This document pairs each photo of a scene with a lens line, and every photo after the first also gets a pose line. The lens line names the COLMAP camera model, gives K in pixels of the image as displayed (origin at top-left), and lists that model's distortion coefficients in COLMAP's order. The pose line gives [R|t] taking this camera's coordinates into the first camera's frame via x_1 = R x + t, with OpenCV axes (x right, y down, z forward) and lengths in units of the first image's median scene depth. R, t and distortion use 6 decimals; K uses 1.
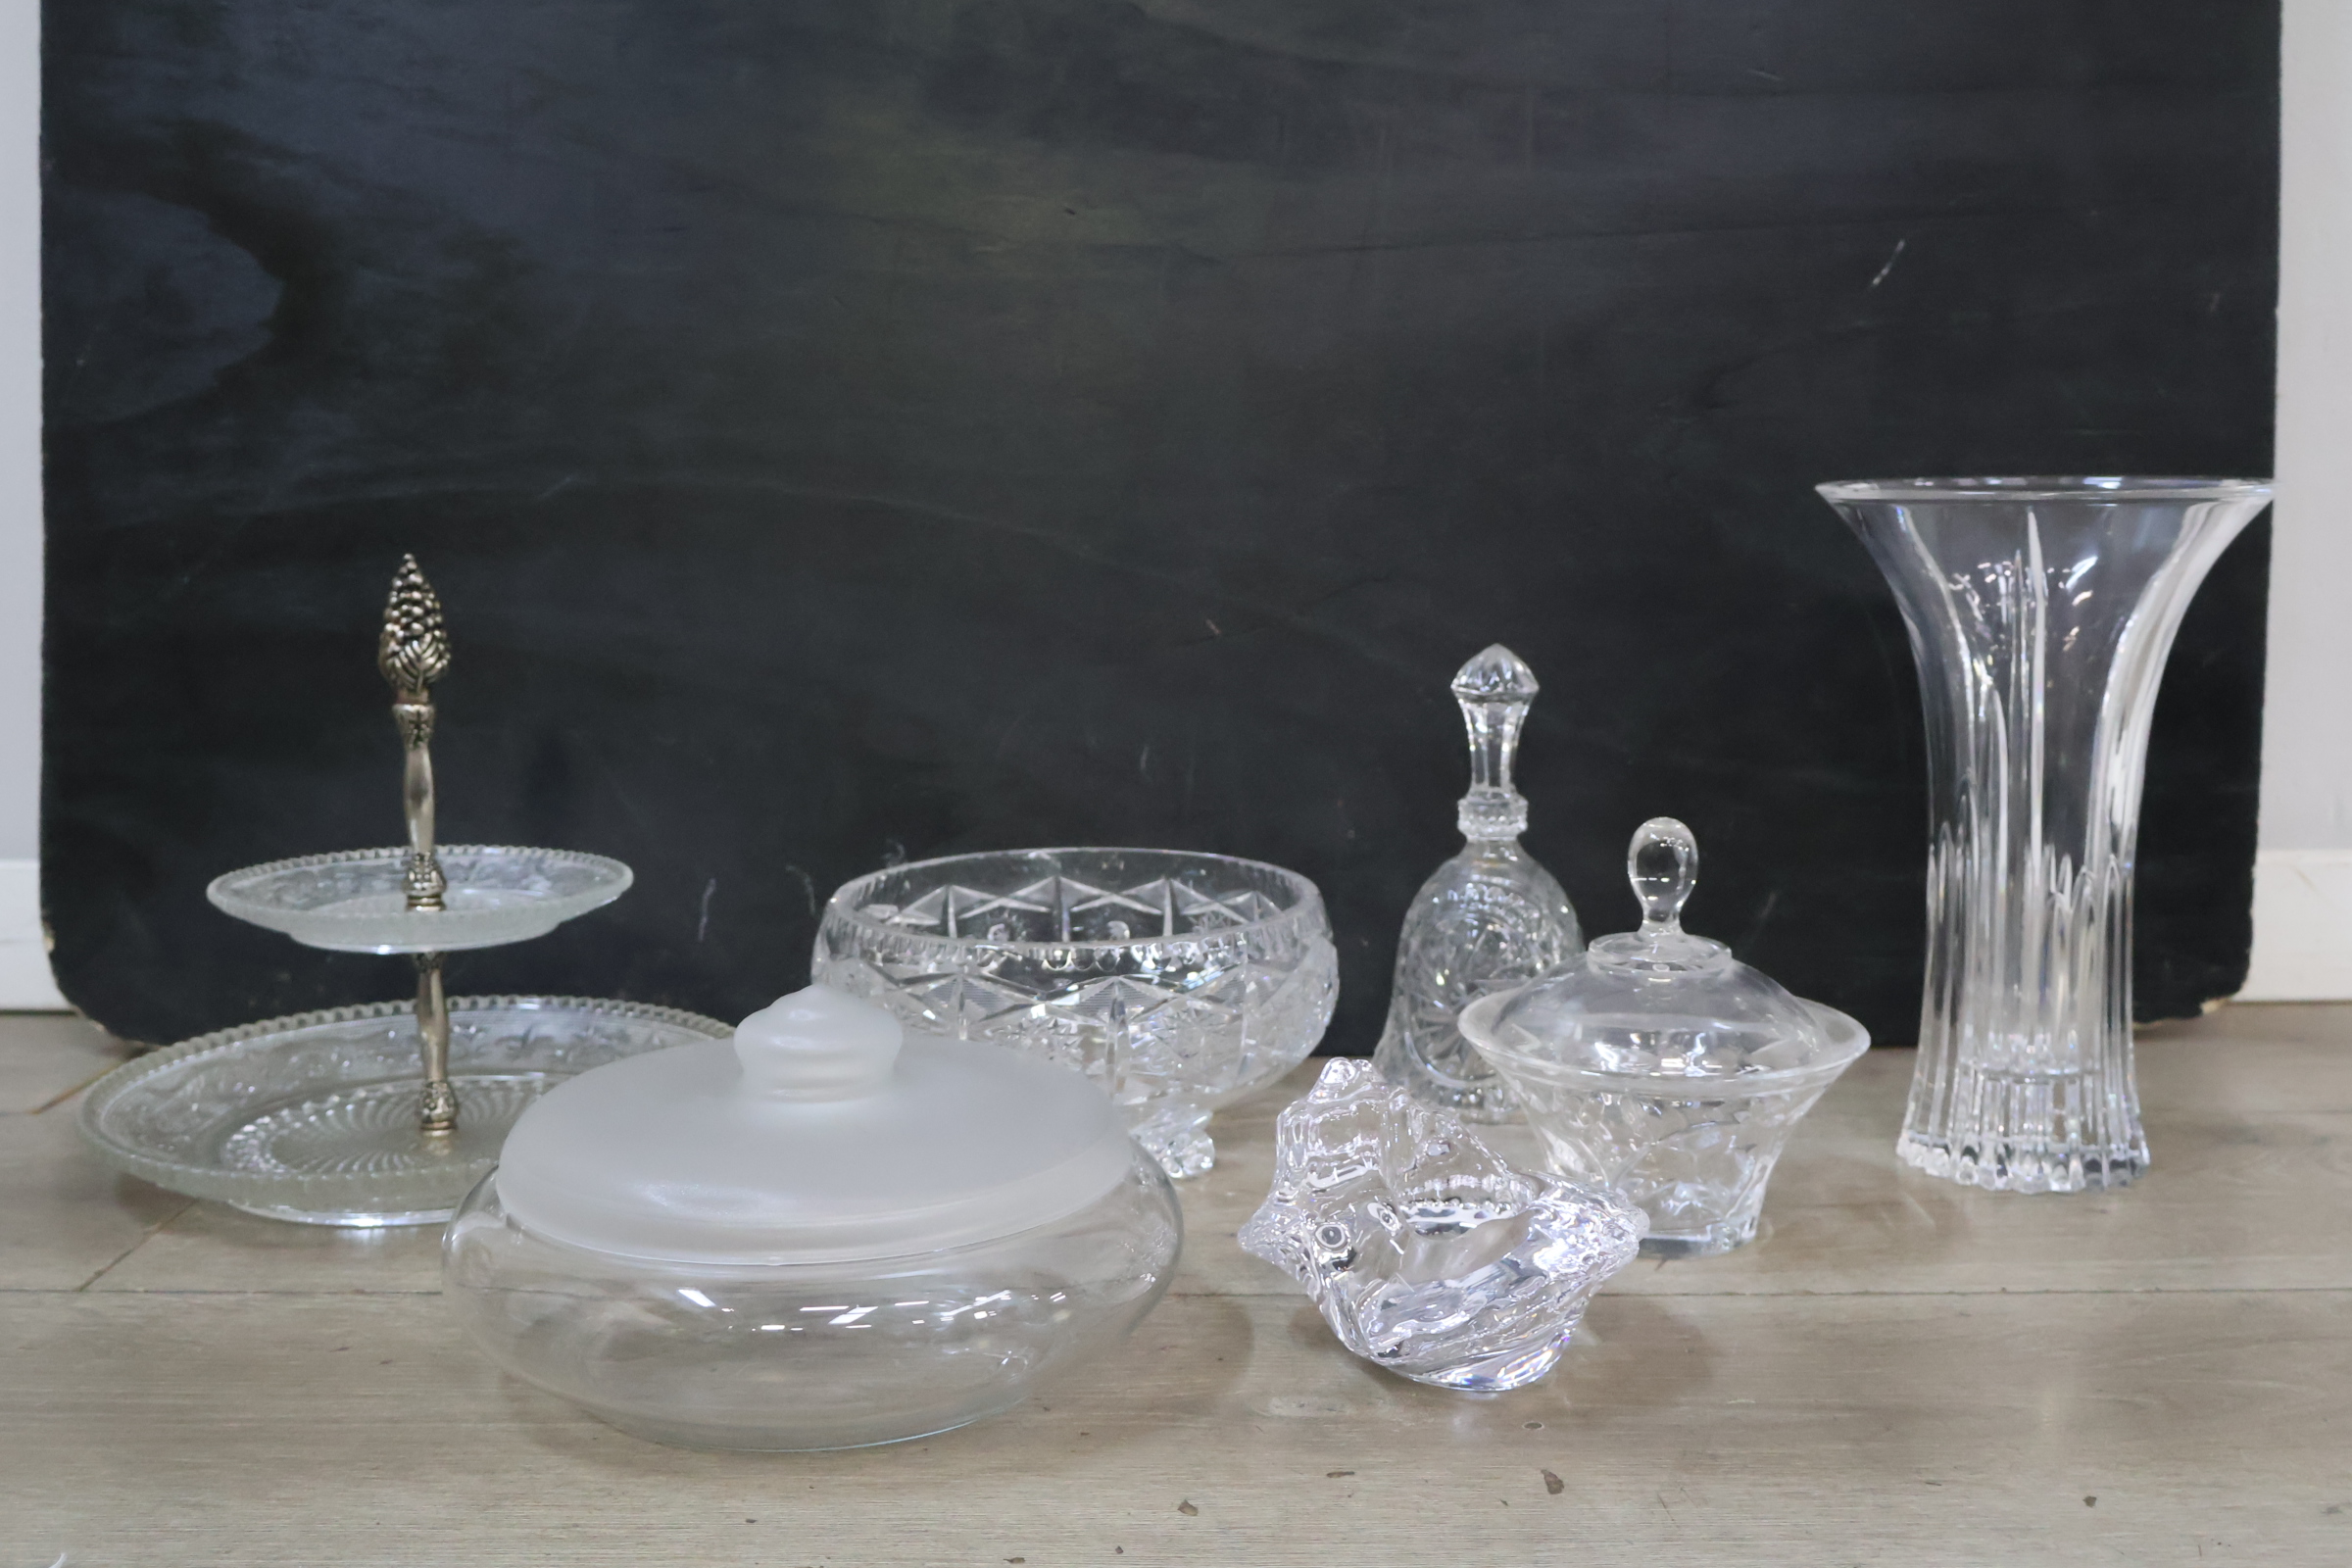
lens RADIAL K [[2518.0, 0, 1171.3], [0, 2518.0, 789.5], [0, 0, 1]] dist [0.003077, 0.011856]
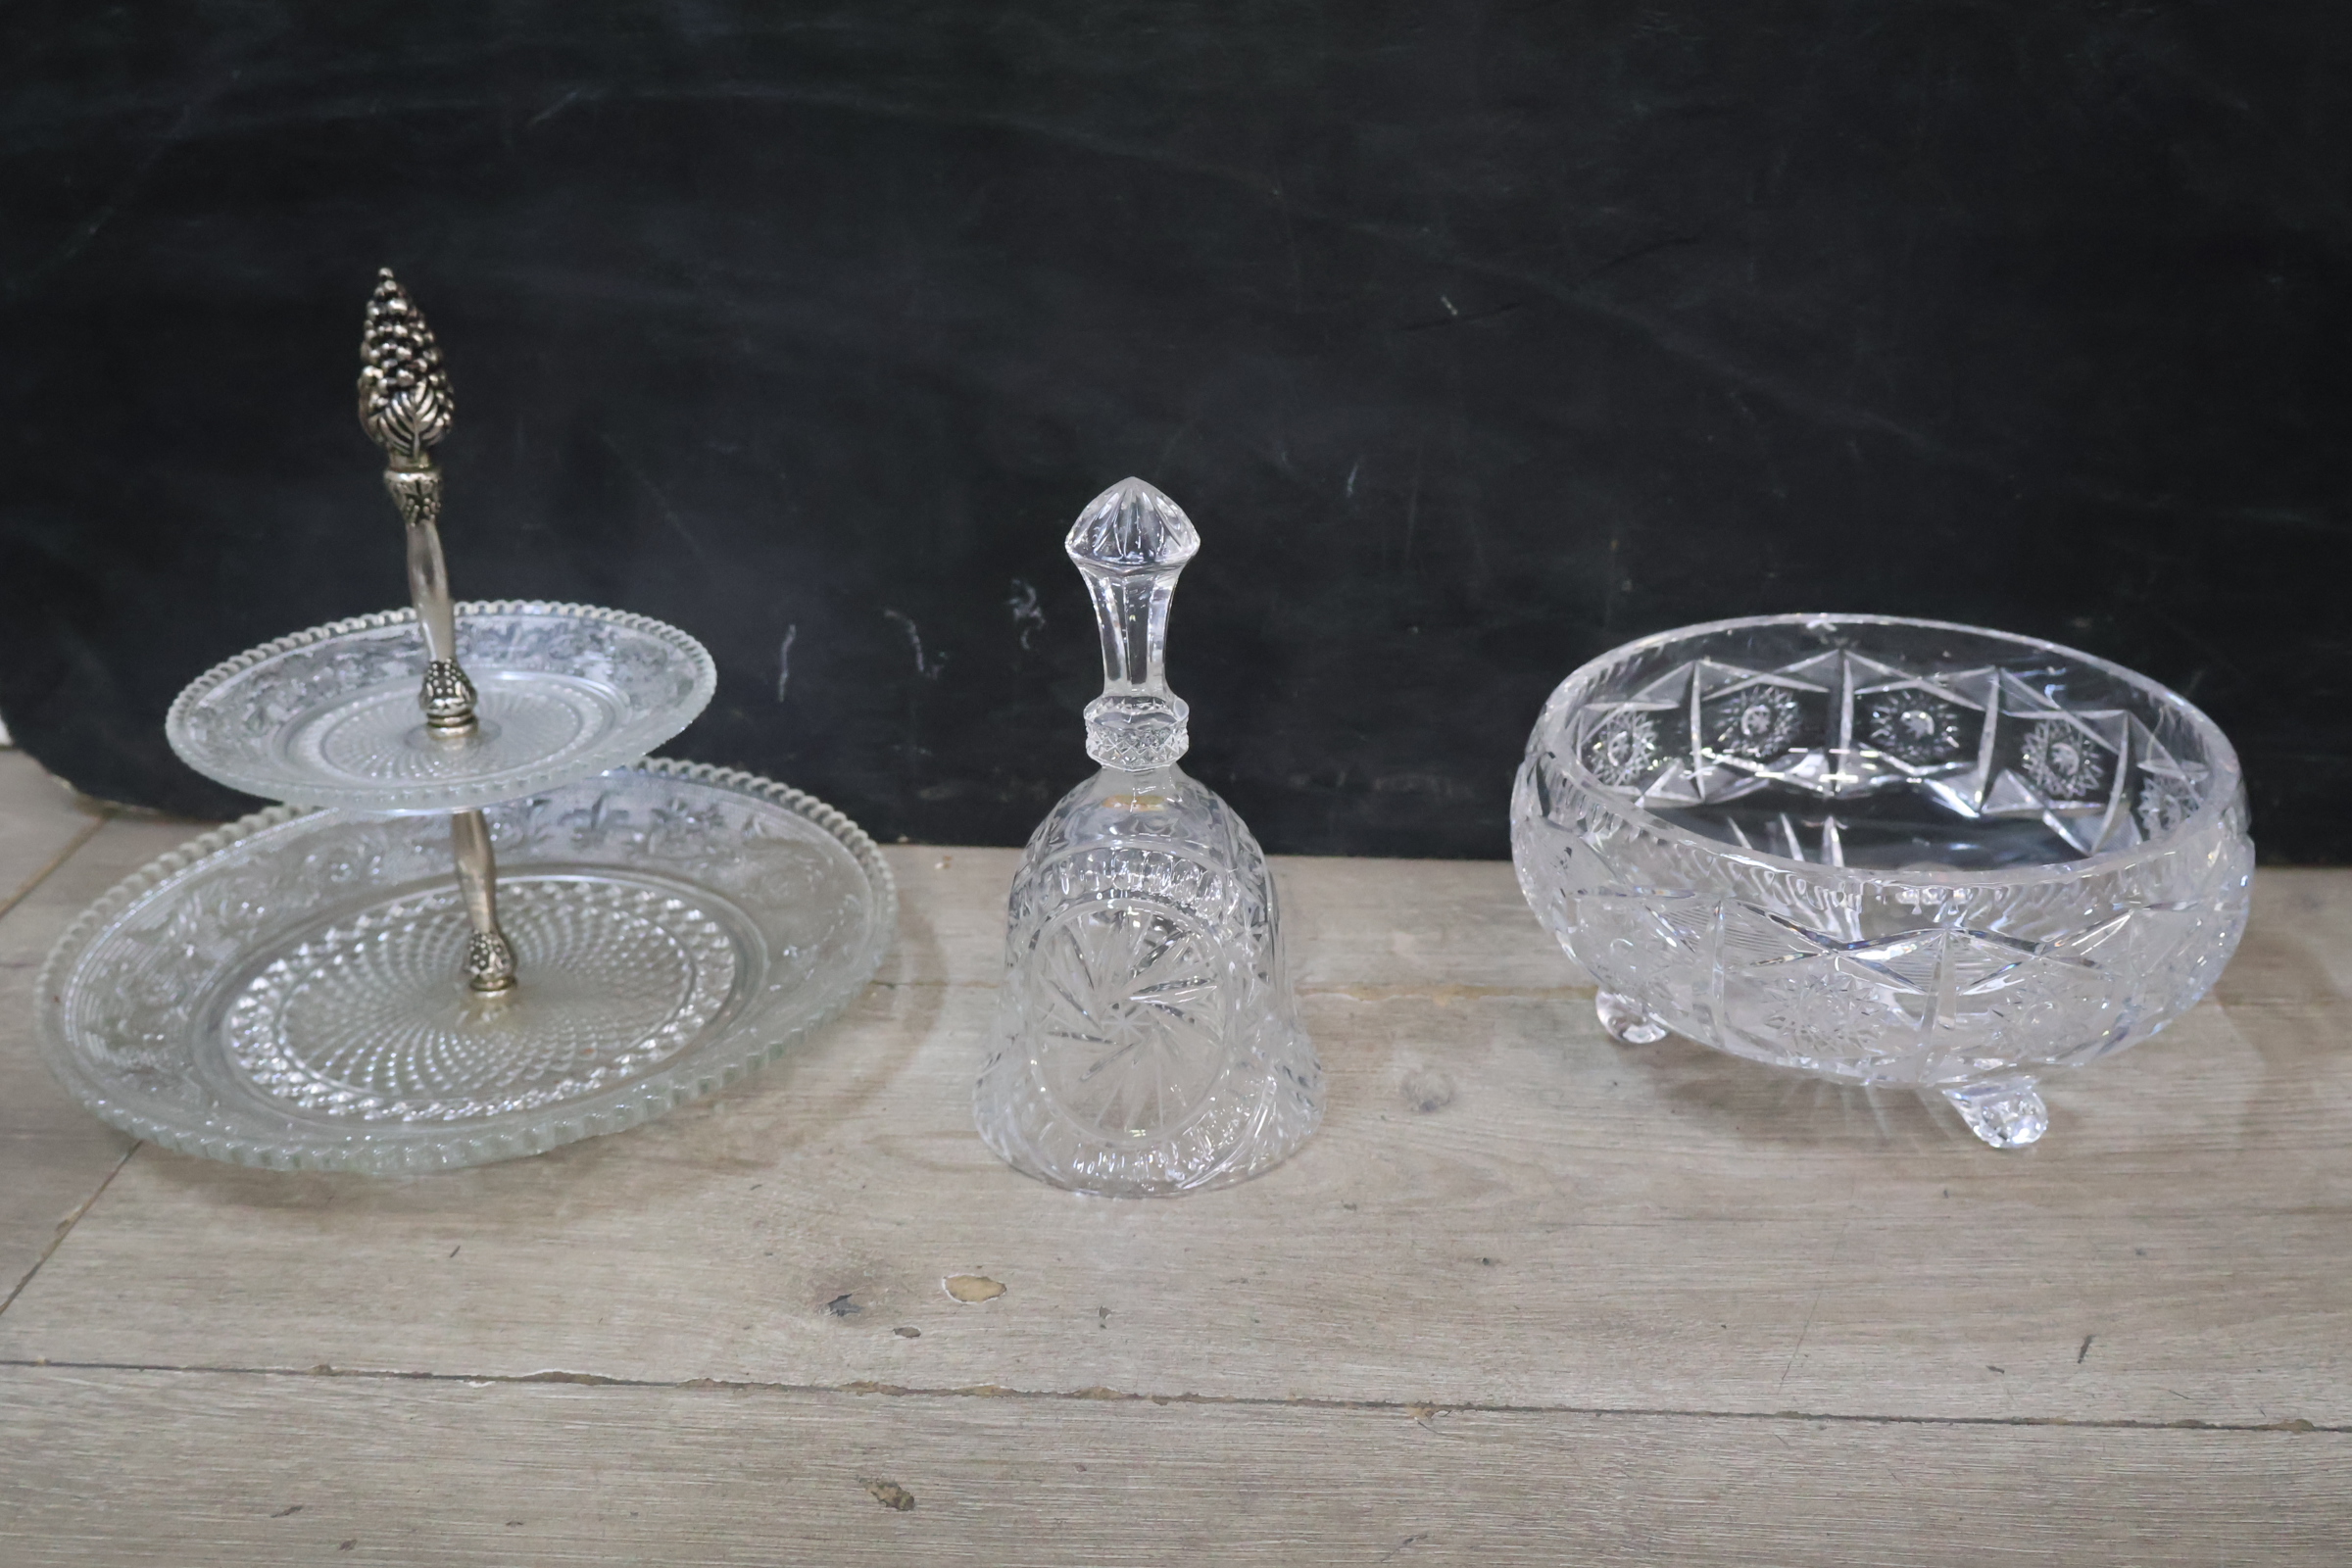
lens RADIAL K [[2510.9, 0, 1176.0], [0, 2510.9, 784.0], [0, 0, 1]] dist [0.005063, -0.006008]
pose [[0.999495, -0.001517, -0.031733, -0.051137], [0.010052, 0.962644, 0.270582, -0.144207], [0.030137, -0.270765, 0.962174, 0.266878]]
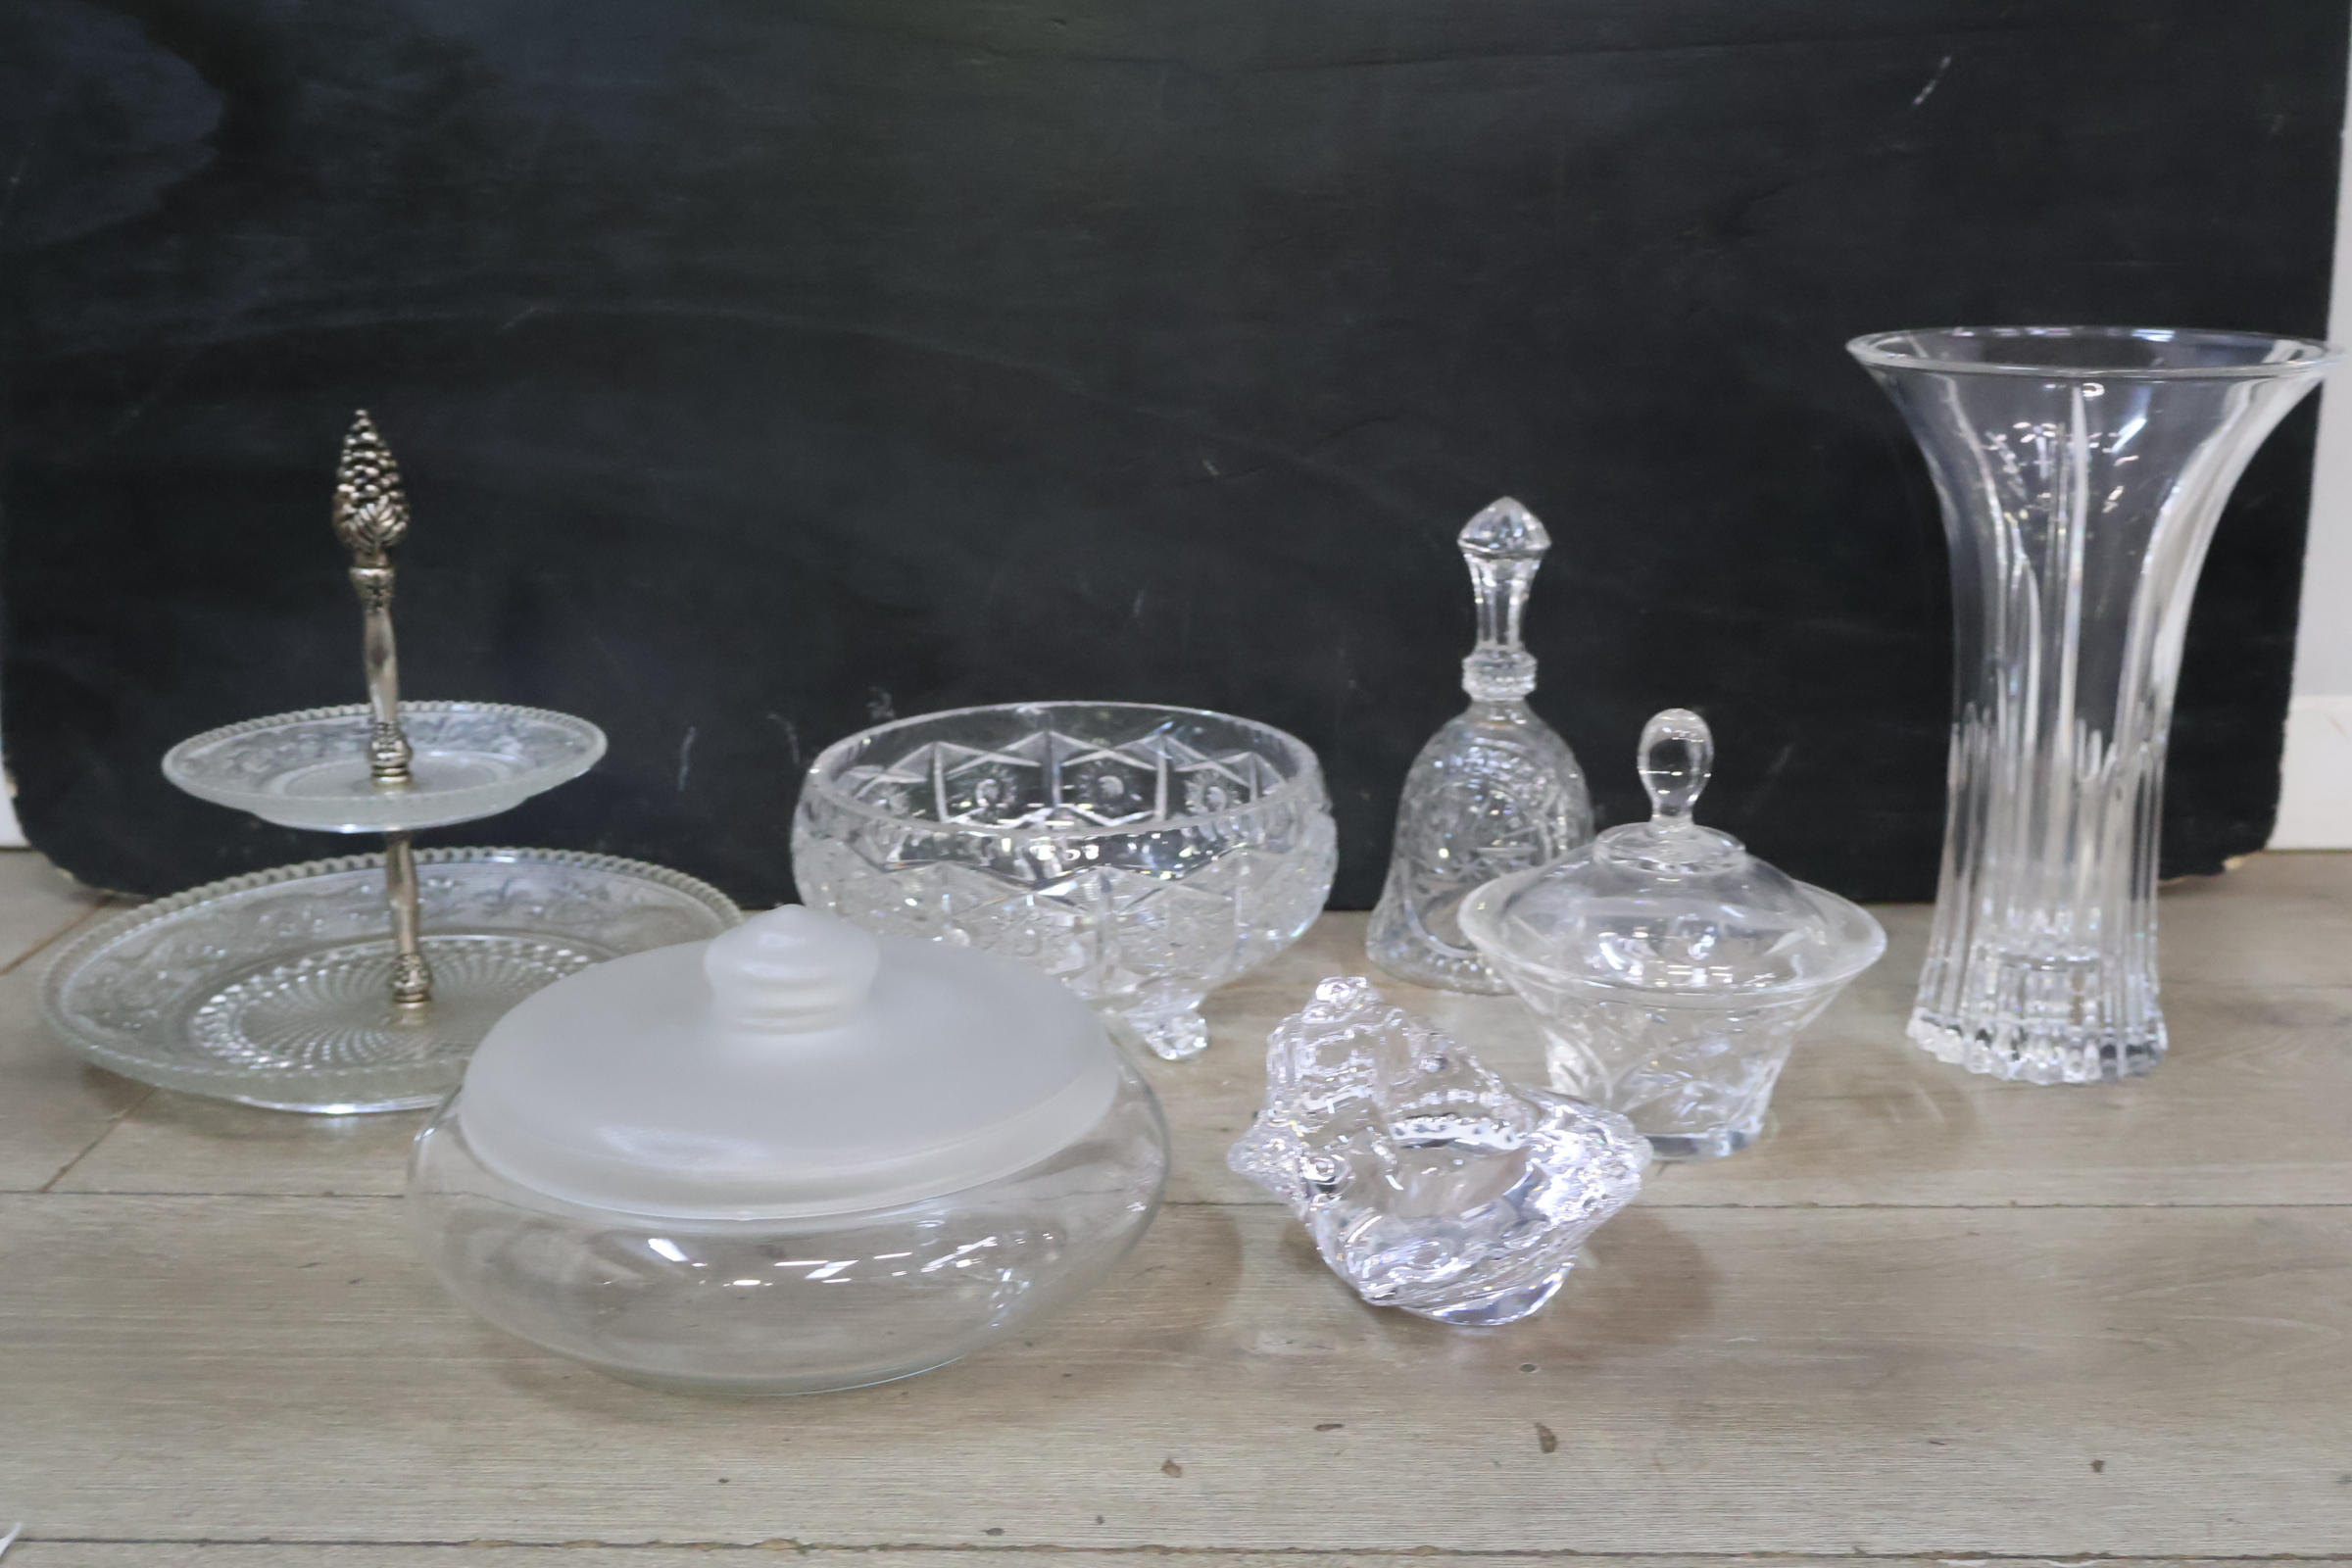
lens RADIAL K [[2515.9, 0, 1172.6], [0, 2515.9, 784.4], [0, 0, 1]] dist [0.007020, -0.004157]
pose [[0.999989, 0.003996, -0.002533, 0.005853], [-0.003686, 0.993624, 0.112685, -0.061290], [0.002968, -0.112675, 0.993627, 0.042870]]
